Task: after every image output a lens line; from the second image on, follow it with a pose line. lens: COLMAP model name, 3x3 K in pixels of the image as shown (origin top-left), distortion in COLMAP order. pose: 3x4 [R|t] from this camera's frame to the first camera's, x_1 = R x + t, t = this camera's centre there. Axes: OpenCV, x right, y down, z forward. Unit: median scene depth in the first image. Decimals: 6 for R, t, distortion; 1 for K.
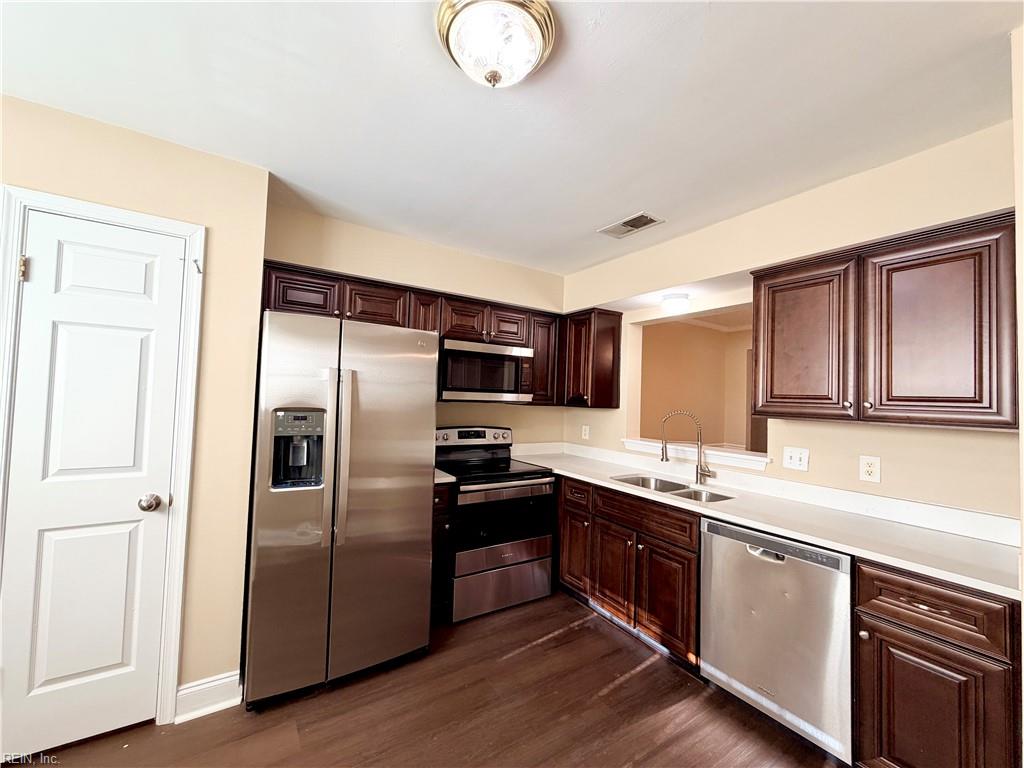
lens RADIAL K [[410.6, 0, 511.0], [0, 410.6, 382.8], [0, 0, 1]] dist [0.013153, -0.000865]
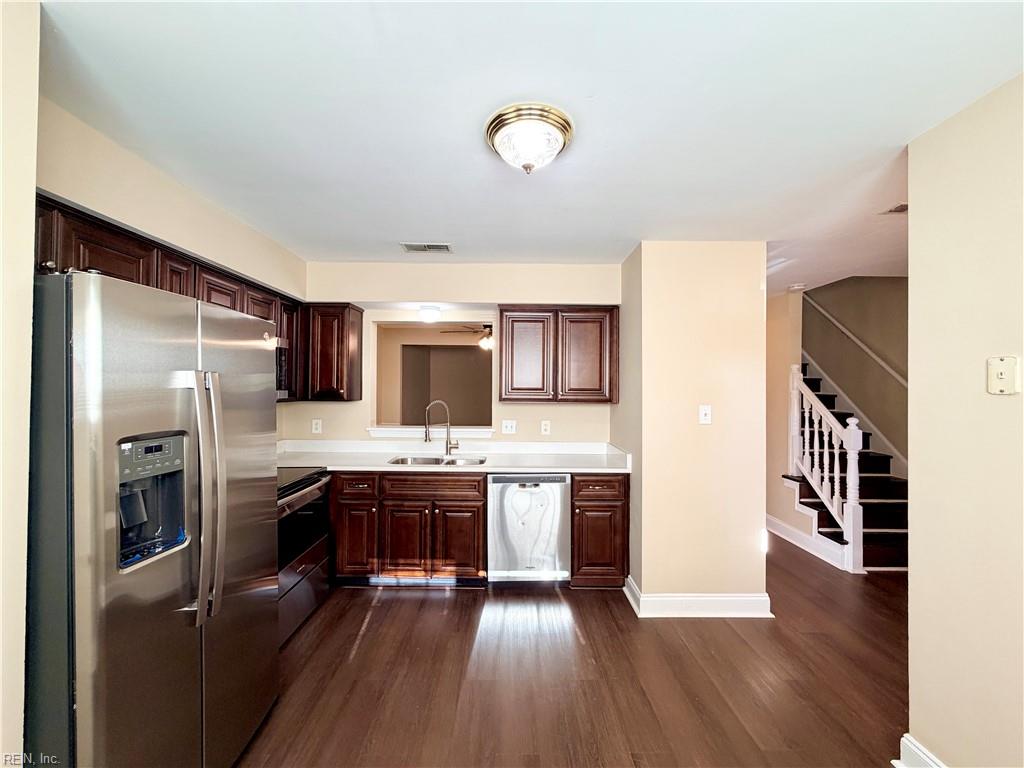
lens RADIAL K [[410.6, 0, 506.3], [0, 410.6, 384.3], [0, 0, 1]] dist [0.013153, -0.000865]
pose [[0.544211, -0.023366, 0.838623, -0.595420], [-0.019822, 0.998975, 0.040697, -0.041095], [-0.838714, -0.038771, 0.543190, 0.154760]]
